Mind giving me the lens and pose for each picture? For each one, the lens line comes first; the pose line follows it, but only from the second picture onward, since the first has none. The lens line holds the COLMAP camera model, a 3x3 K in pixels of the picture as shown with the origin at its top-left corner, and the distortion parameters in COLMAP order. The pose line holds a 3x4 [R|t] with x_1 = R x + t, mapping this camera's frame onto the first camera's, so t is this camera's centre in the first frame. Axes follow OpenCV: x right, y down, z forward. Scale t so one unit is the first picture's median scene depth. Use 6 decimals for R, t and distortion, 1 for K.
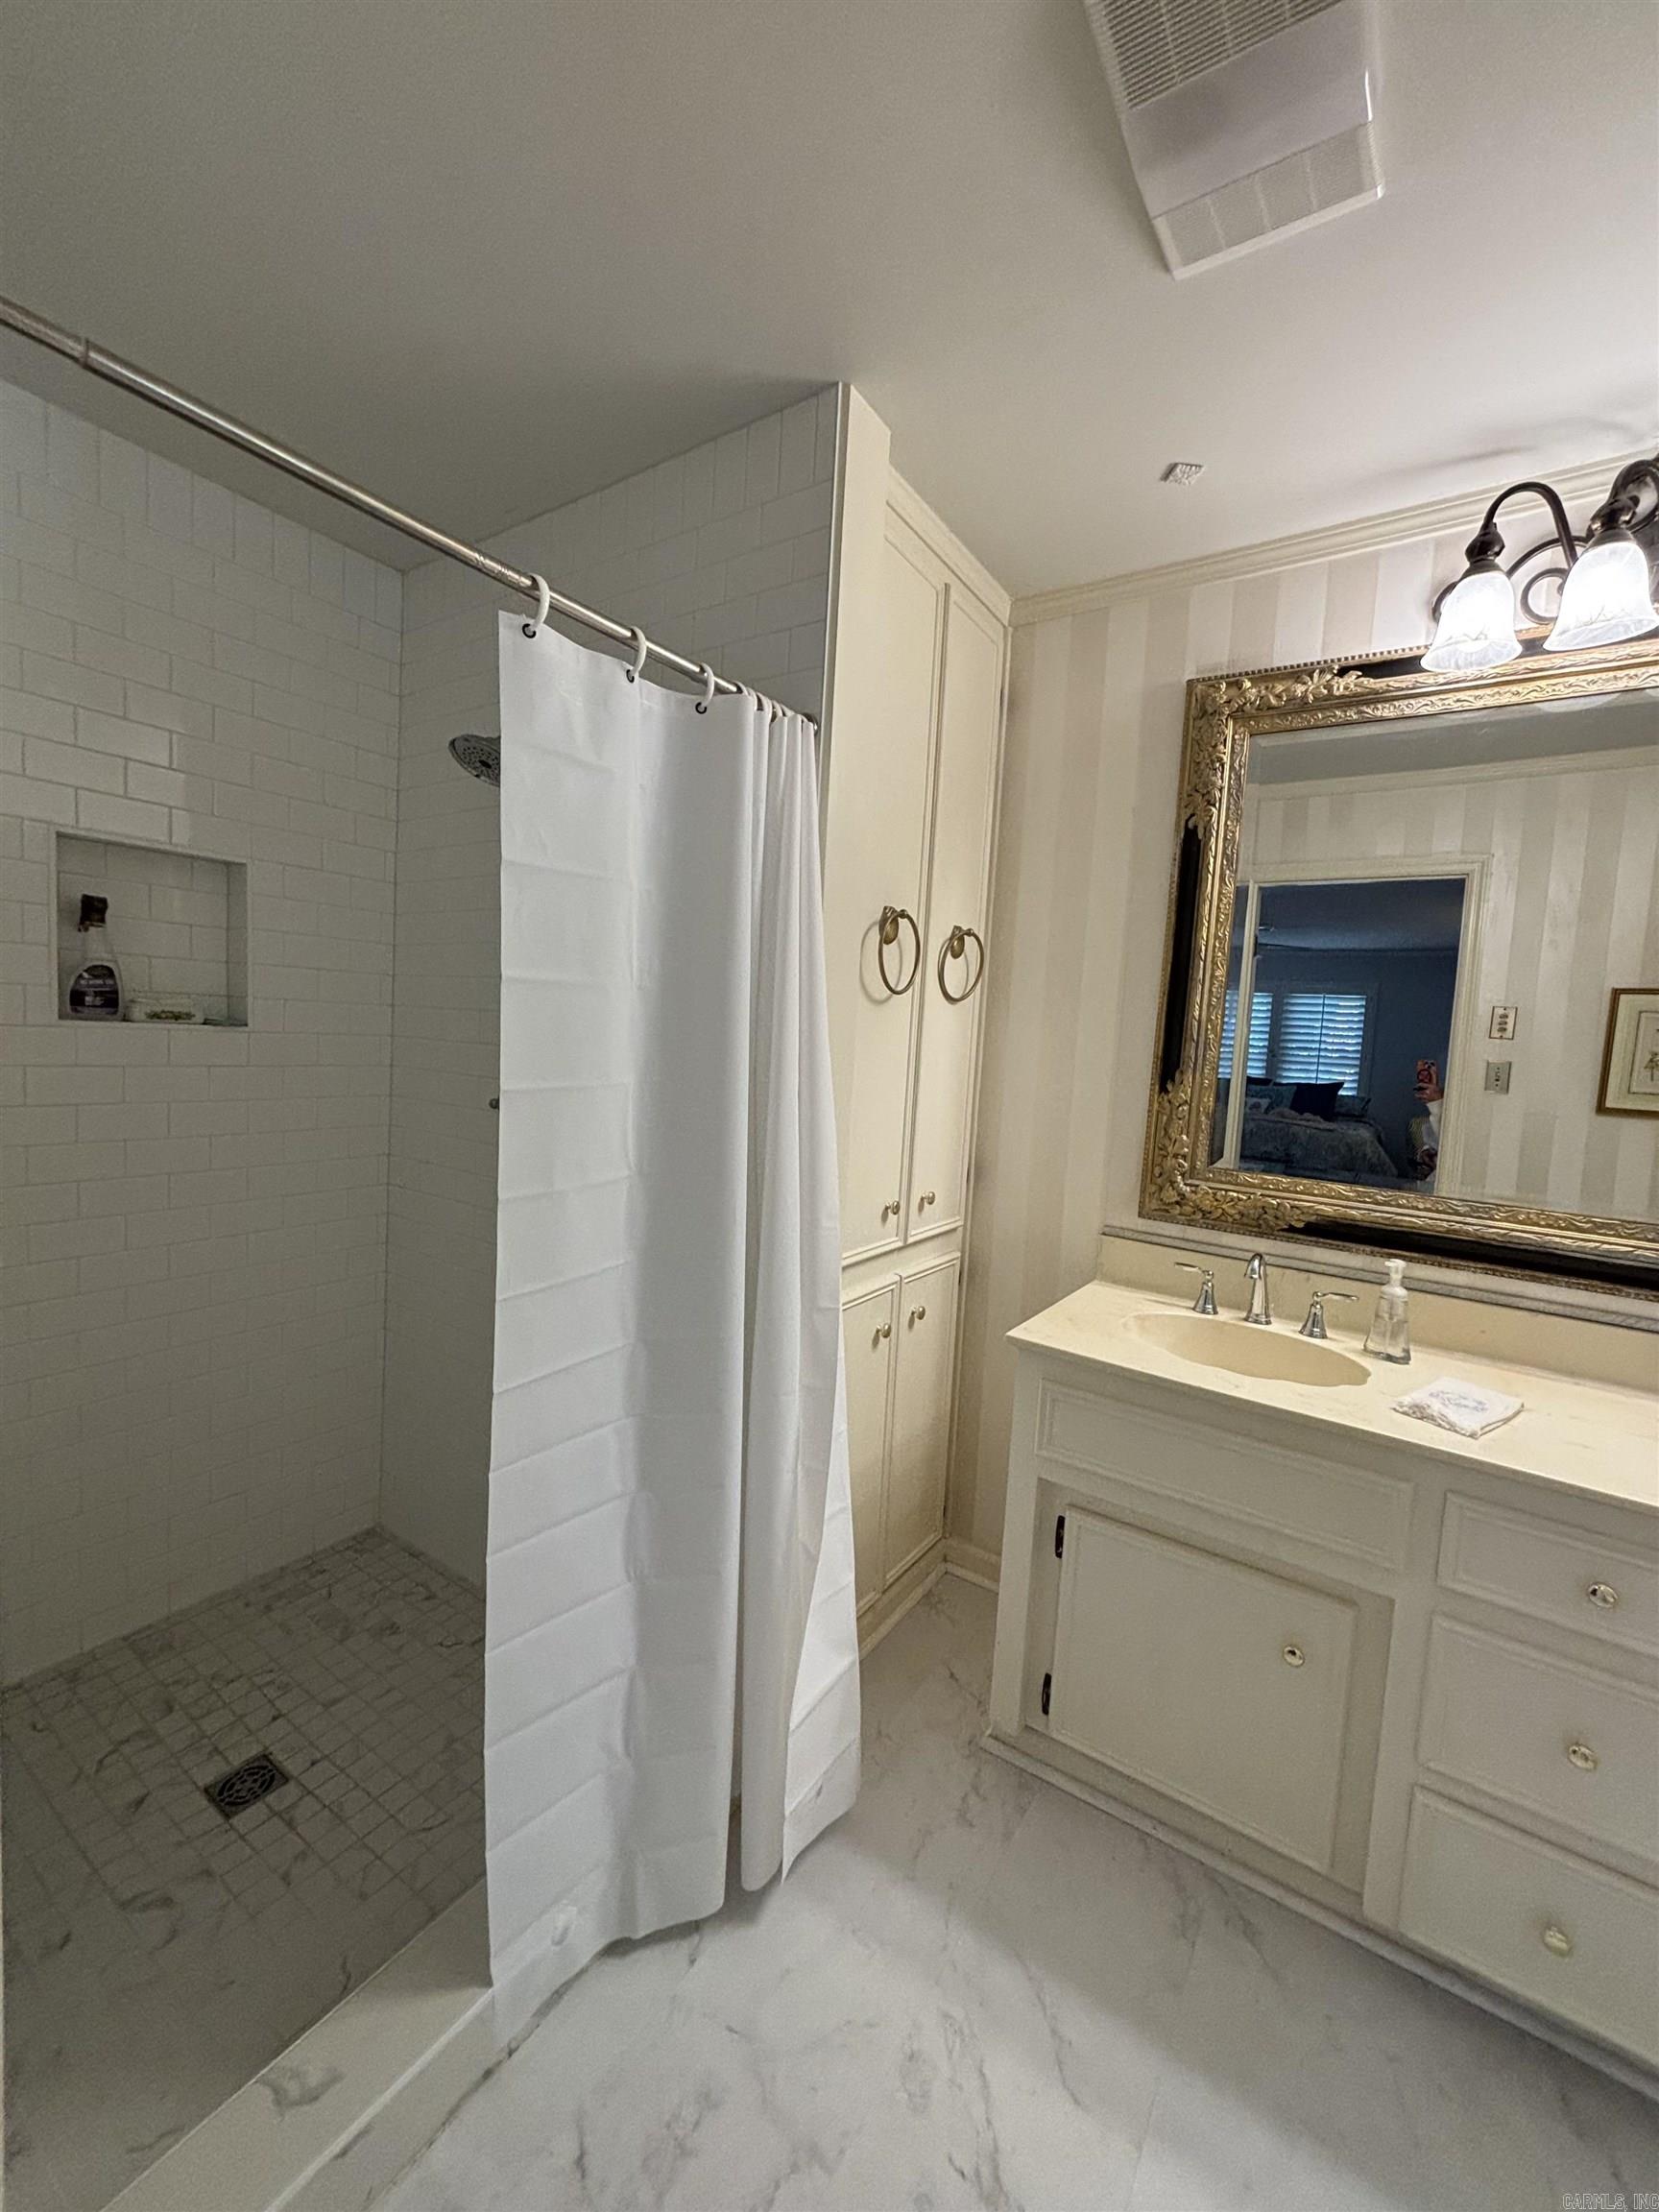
lens RADIAL K [[892.3, 0, 837.3], [0, 892.3, 1108.5], [0, 0, 1]] dist [-0.004968, 0.000823]
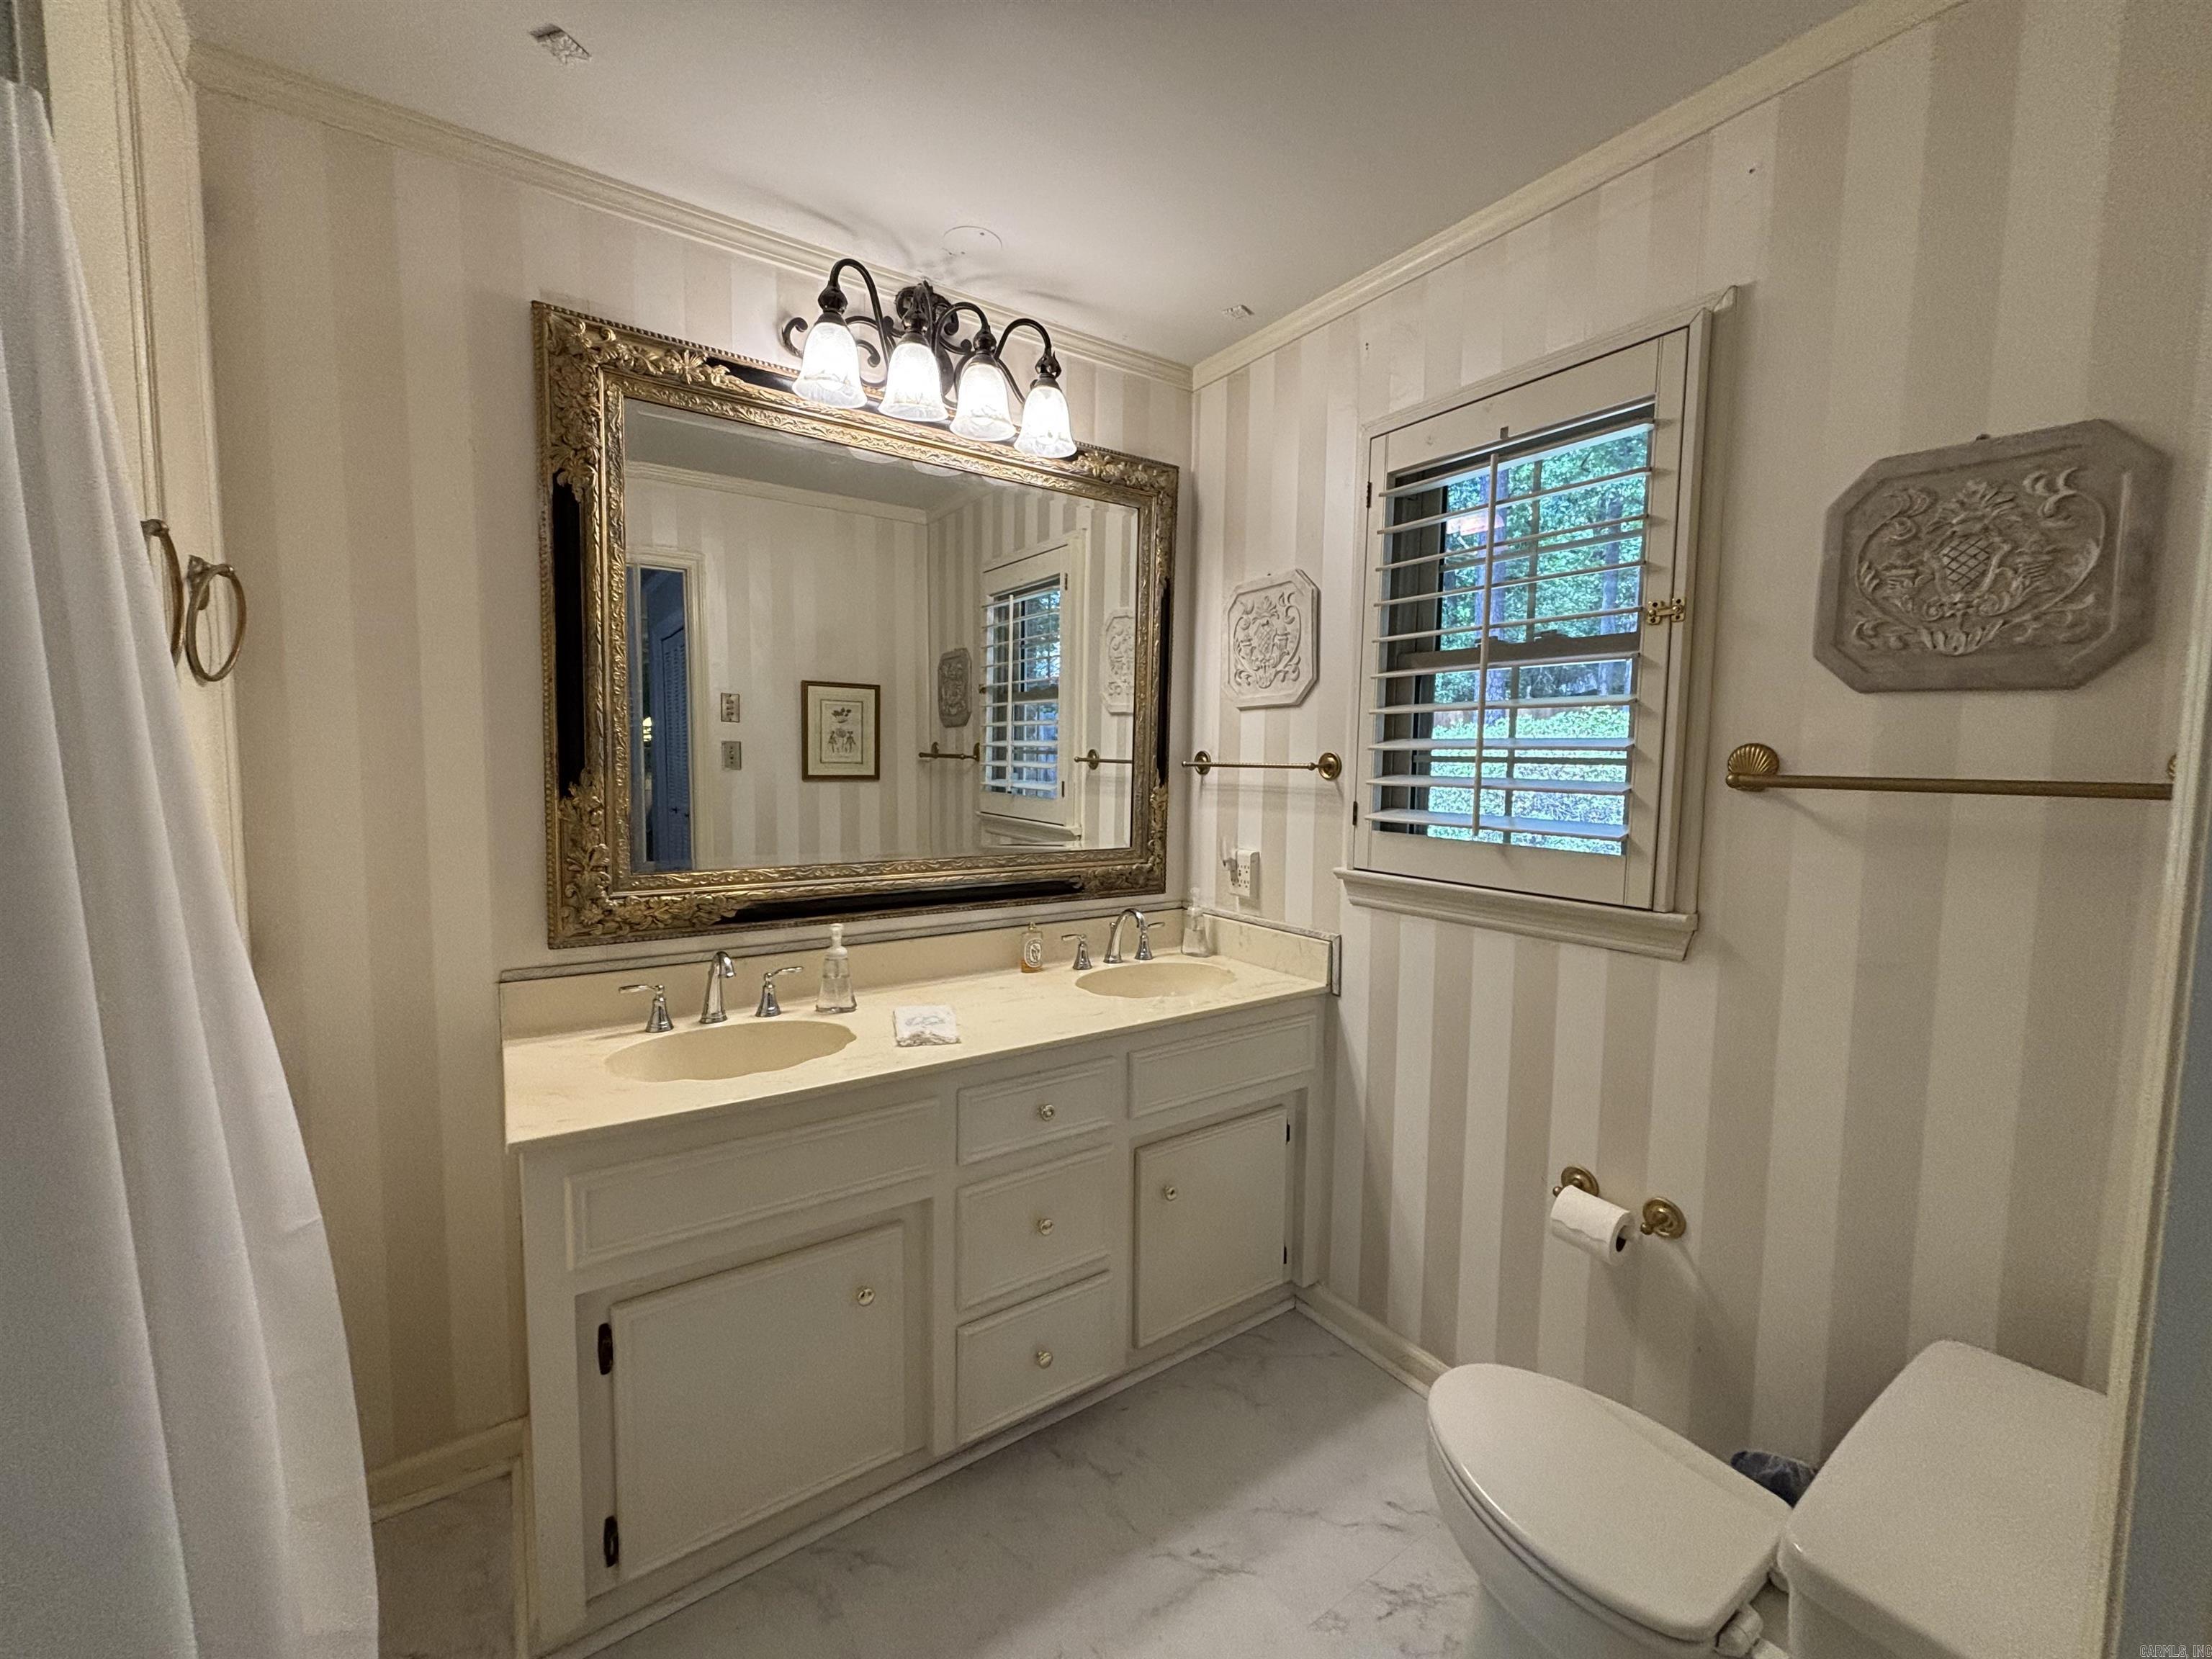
lens RADIAL K [[892.3, 0, 1105.0], [0, 892.3, 826.8], [0, 0, 1]] dist [-0.004968, 0.000823]
pose [[0.362079, -0.127306, 0.923413, -0.263297], [0.084764, 0.991022, 0.103390, -0.038661], [-0.928285, 0.040837, 0.369619, 0.239621]]
